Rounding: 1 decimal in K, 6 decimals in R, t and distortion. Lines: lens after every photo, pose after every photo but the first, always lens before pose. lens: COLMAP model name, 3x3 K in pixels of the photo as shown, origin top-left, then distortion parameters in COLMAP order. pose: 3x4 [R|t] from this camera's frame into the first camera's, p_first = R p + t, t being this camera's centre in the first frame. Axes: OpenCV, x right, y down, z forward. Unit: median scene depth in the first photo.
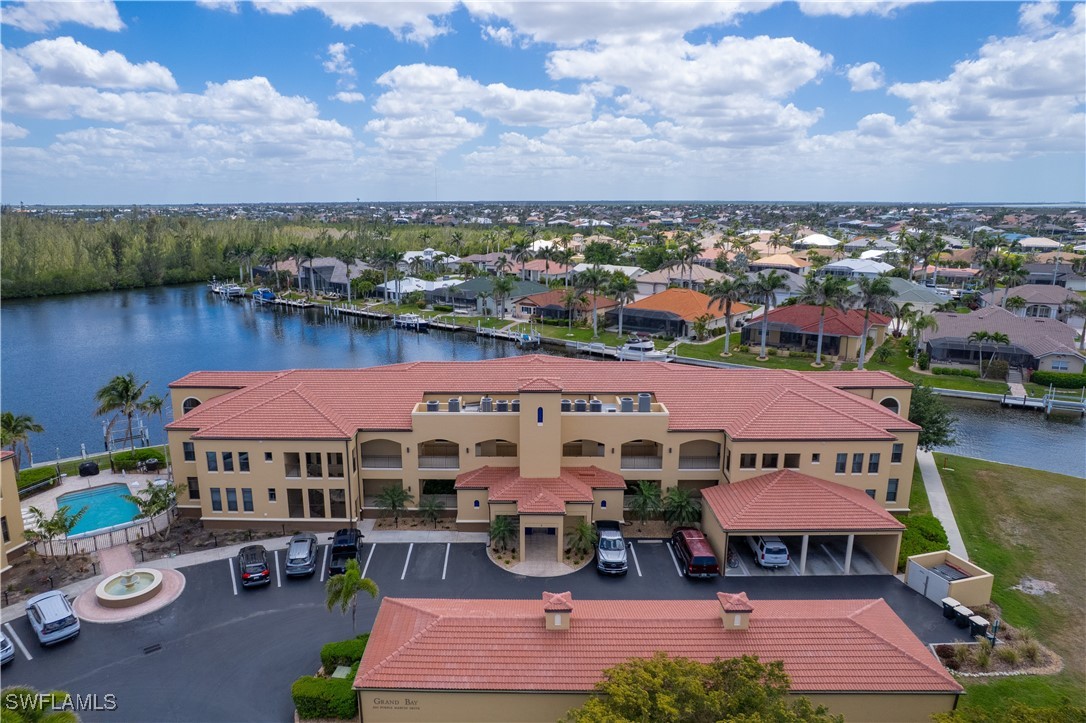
lens RADIAL K [[731.3, 0, 543.0], [0, 731.3, 361.5], [0, 0, 1]] dist [-0.088569, 0.085554]
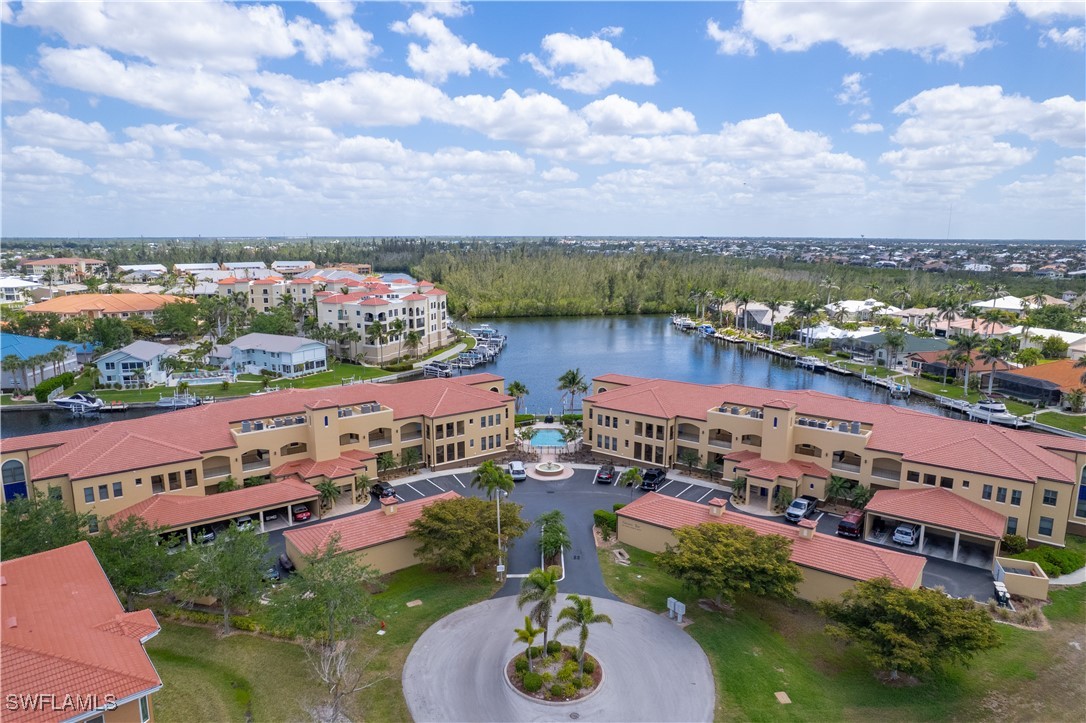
lens RADIAL K [[762.1, 0, 541.0], [0, 762.1, 345.0], [0, 0, 1]] dist [-0.078200, 0.085186]
pose [[0.793269, 0.096078, -0.601243, 0.170076], [-0.138655, 0.990032, -0.024733, 0.005217], [0.592873, 0.102986, 0.798684, -0.198193]]
